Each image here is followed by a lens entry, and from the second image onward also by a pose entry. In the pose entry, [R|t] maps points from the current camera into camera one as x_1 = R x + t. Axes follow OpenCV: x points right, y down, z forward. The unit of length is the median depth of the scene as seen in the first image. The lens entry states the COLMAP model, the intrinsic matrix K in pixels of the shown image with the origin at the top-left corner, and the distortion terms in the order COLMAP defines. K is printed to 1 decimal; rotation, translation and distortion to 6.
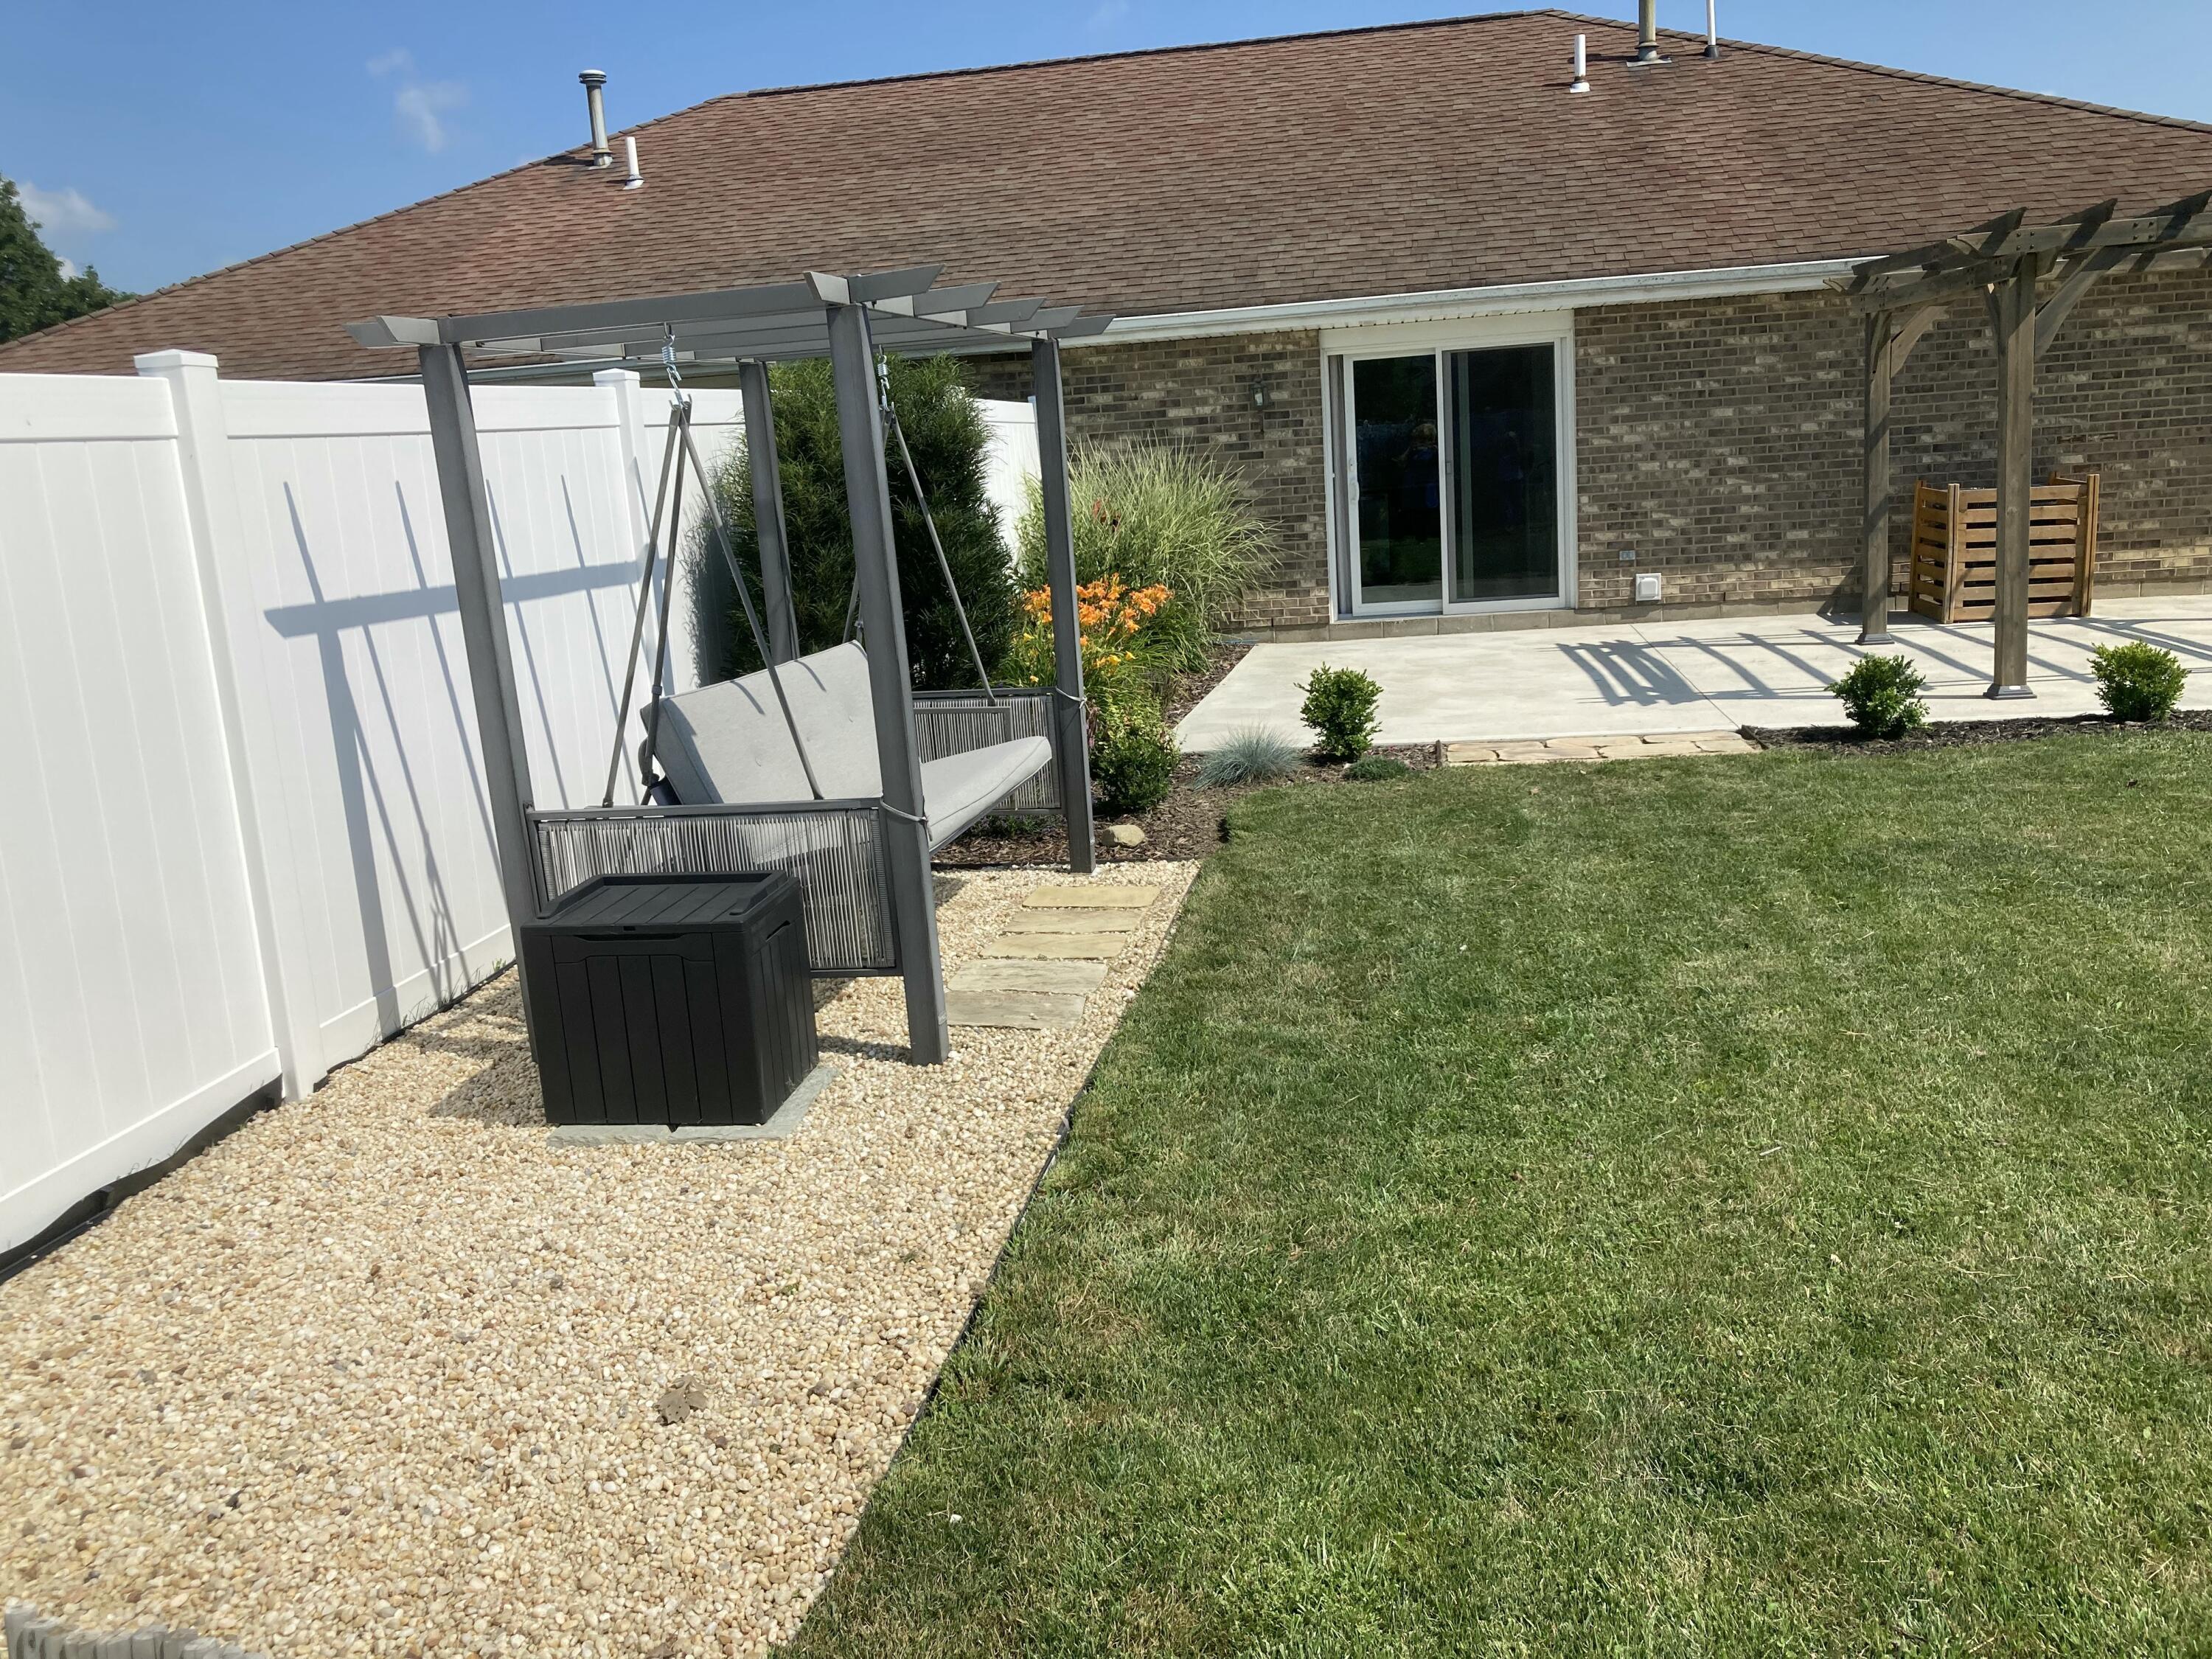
lens RADIAL K [[1818.8, 0, 1128.0], [0, 1818.8, 832.7], [0, 0, 1]] dist [0.031810, -0.035557]
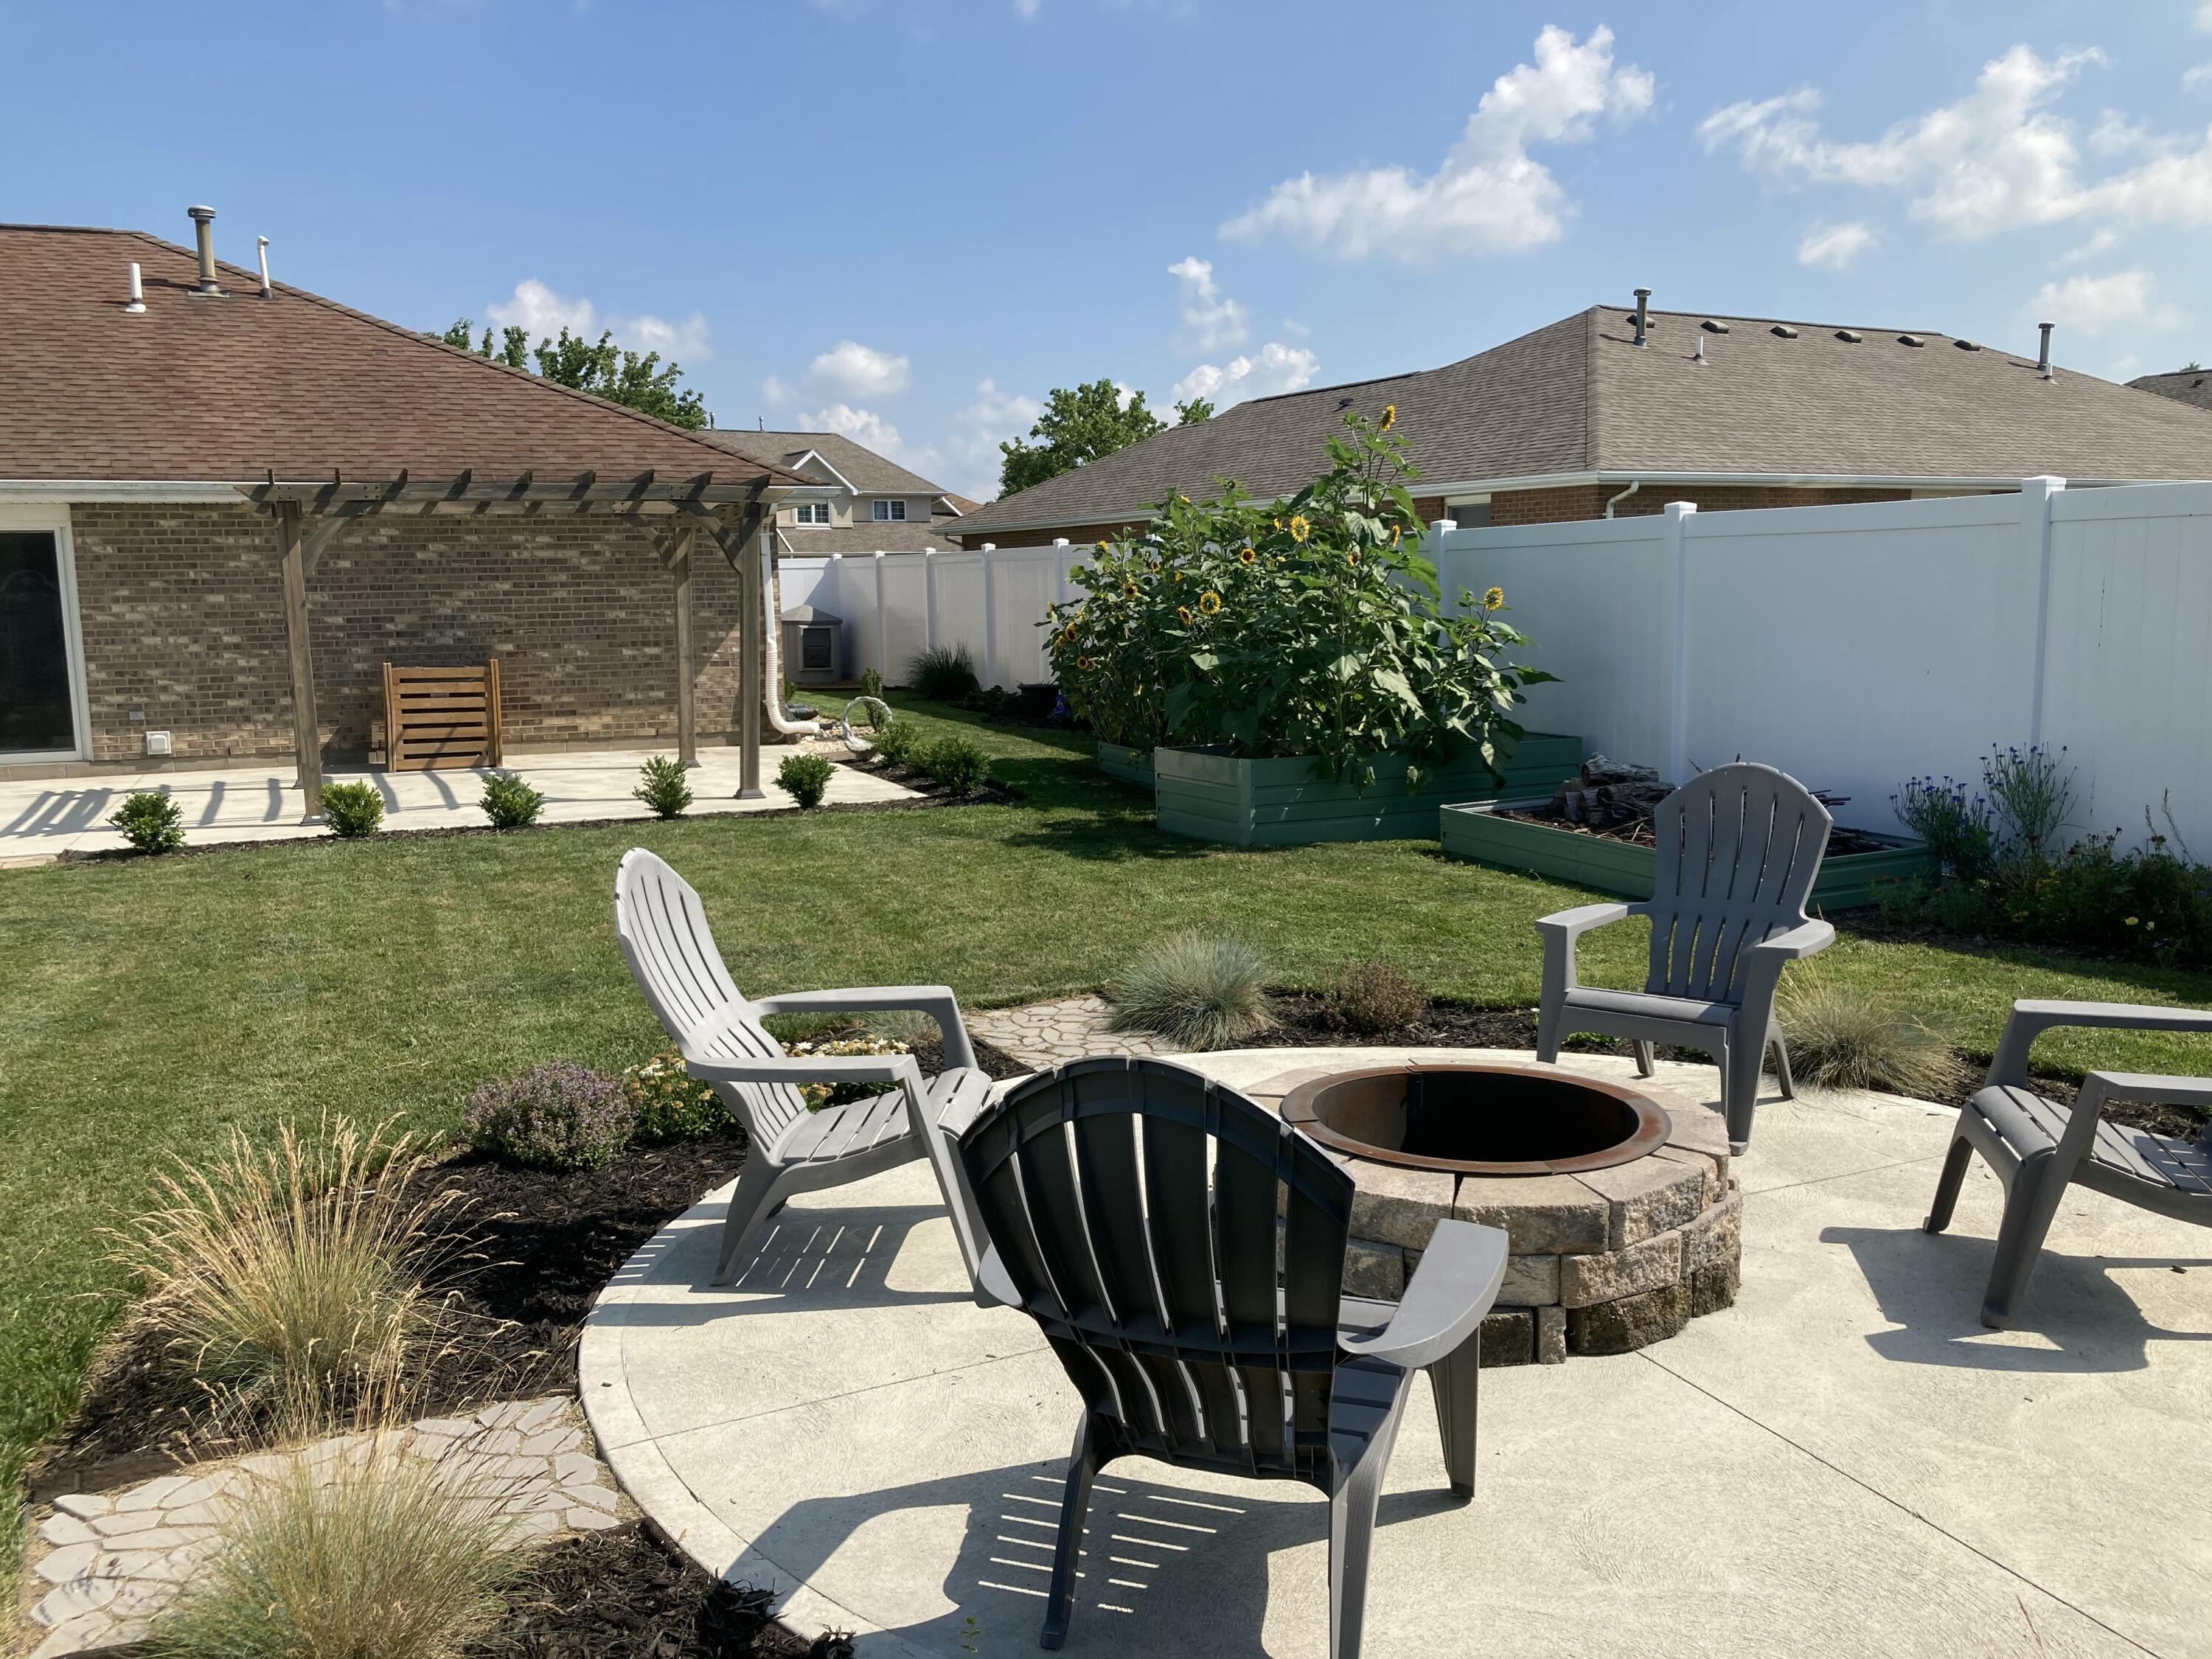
lens RADIAL K [[1818.8, 0, 1082.2], [0, 1818.8, 816.2], [0, 0, 1]] dist [0.031810, -0.035557]
pose [[0.854935, -0.016067, 0.518487, 0.189925], [0.065982, 0.994770, -0.077971, 0.042649], [-0.514522, 0.100871, 0.851523, -0.297517]]
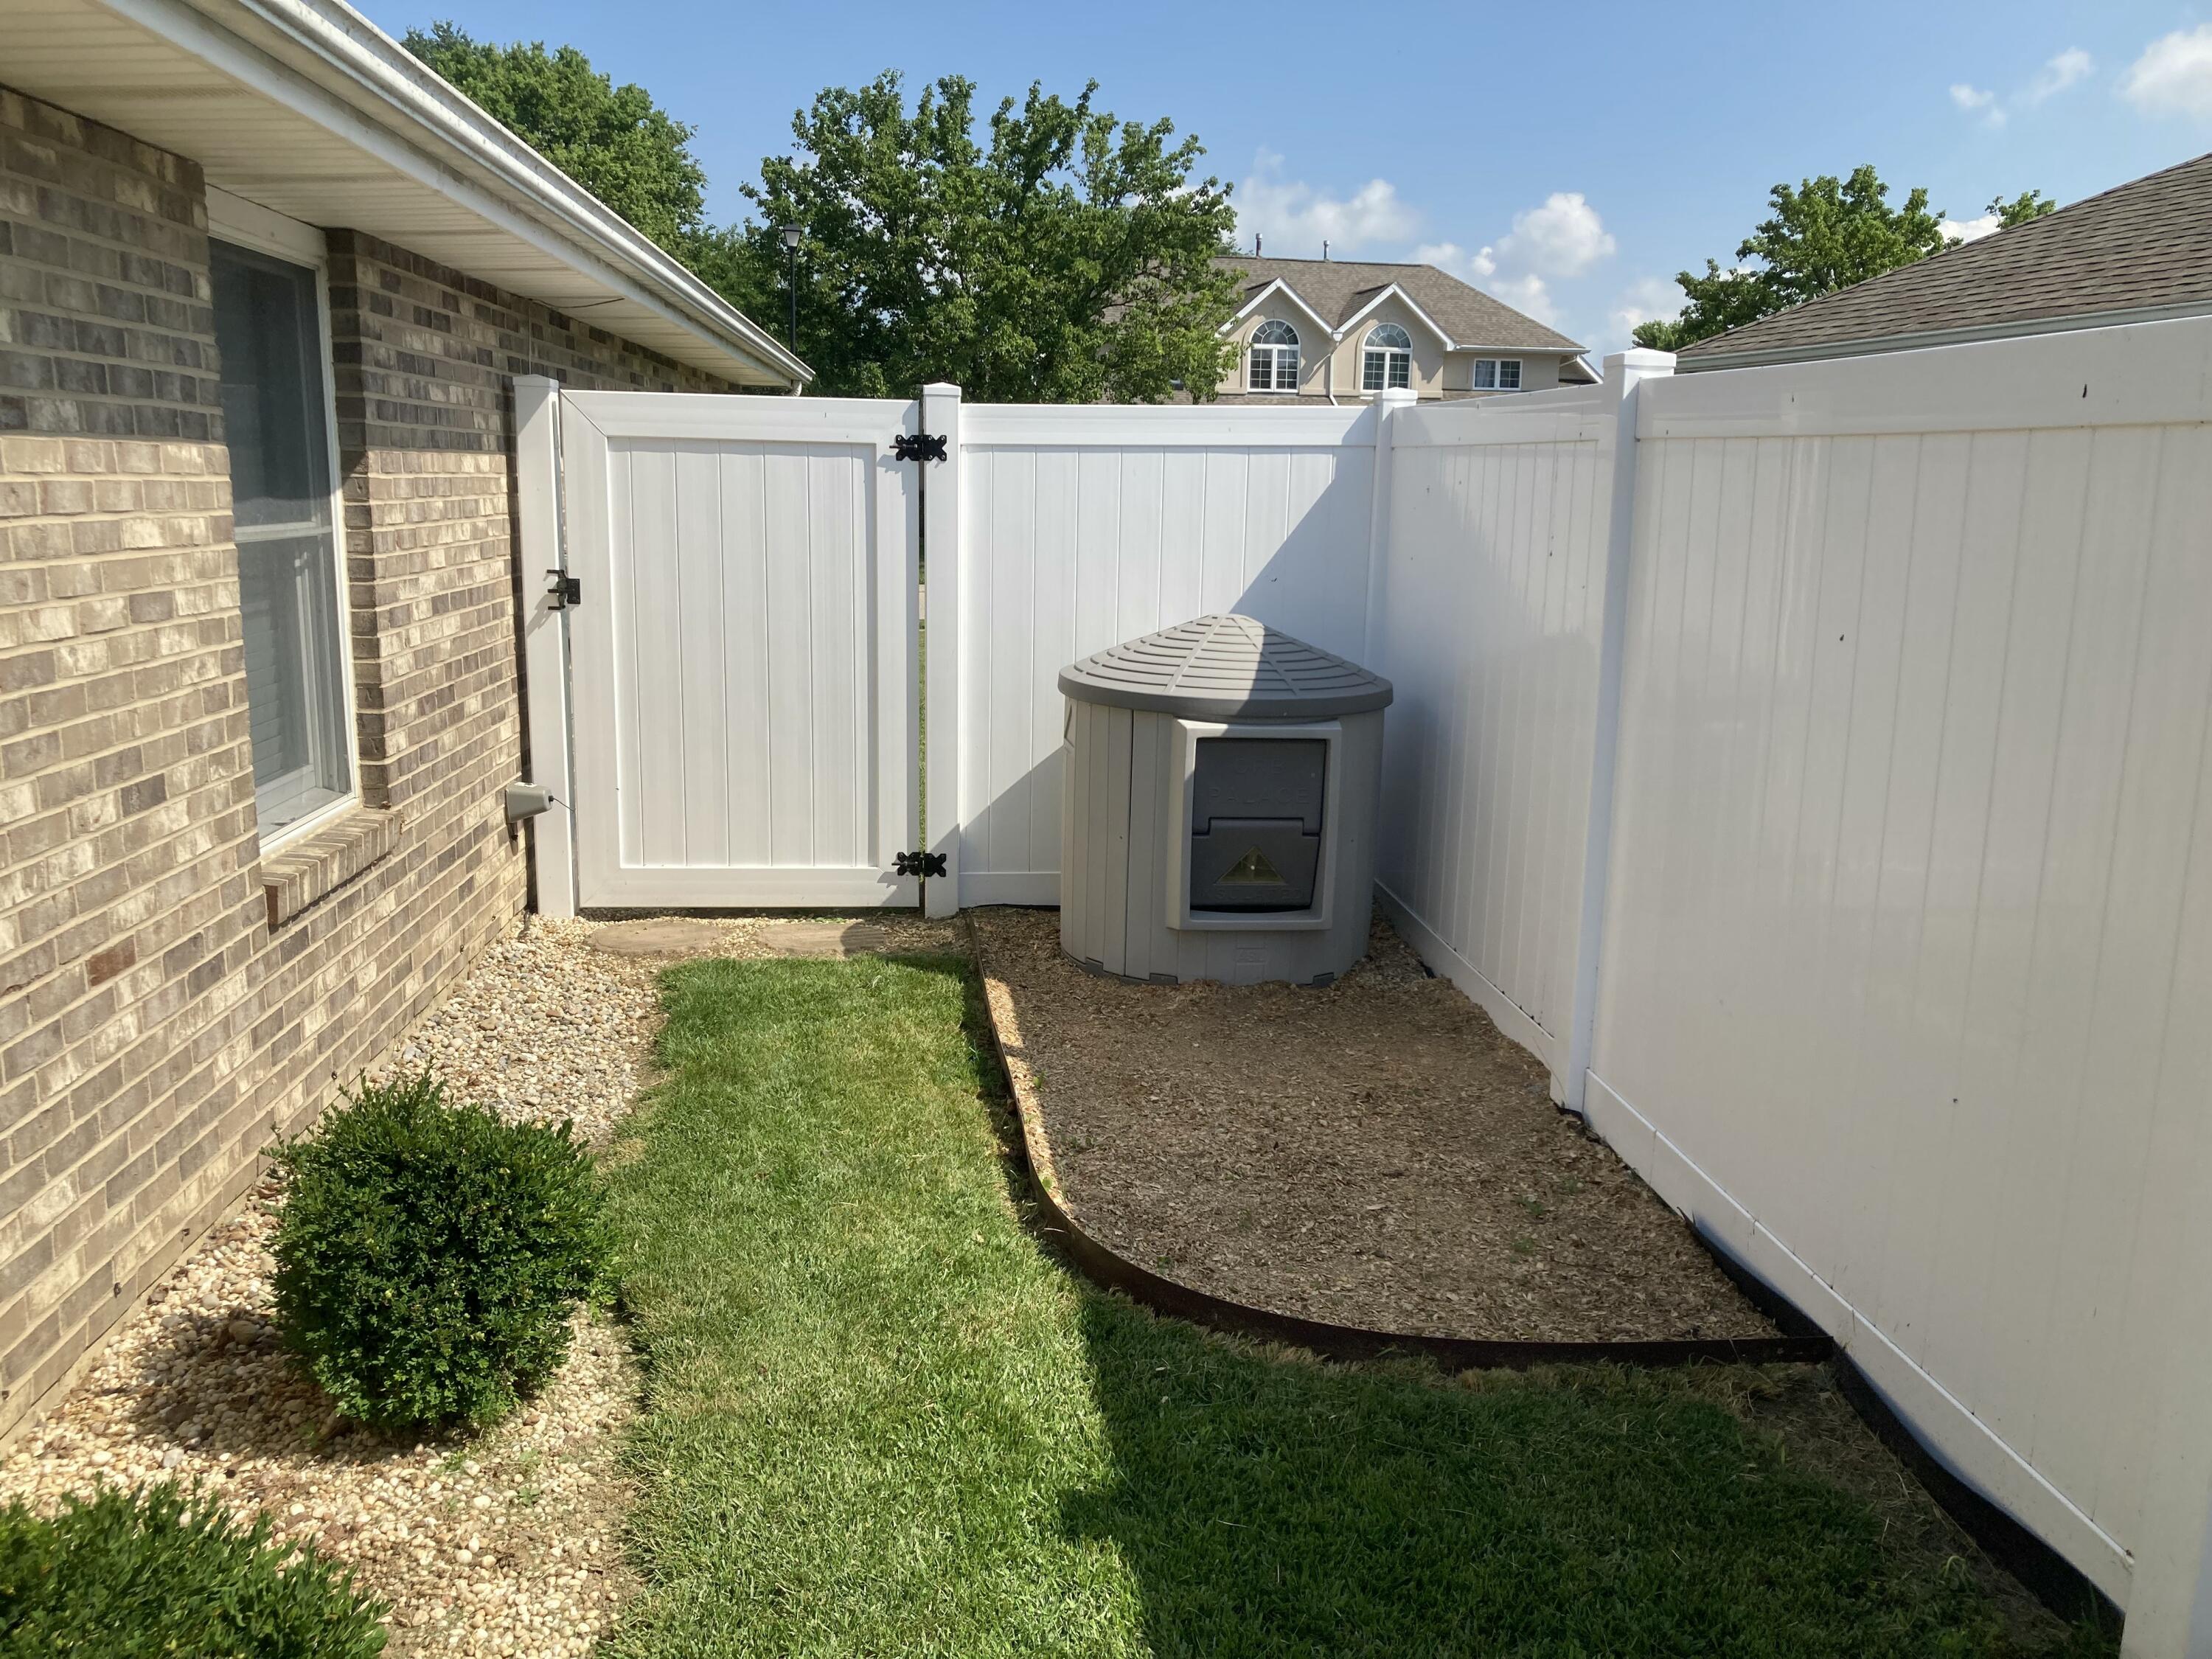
lens RADIAL K [[1818.8, 0, 1049.7], [0, 1818.8, 877.8], [0, 0, 1]] dist [0.031810, -0.035557]
pose [[0.973286, 0.029343, 0.227712, 0.860944], [-0.031769, 0.999471, 0.006997, -0.319334], [-0.227386, -0.014044, 0.973703, 1.188782]]
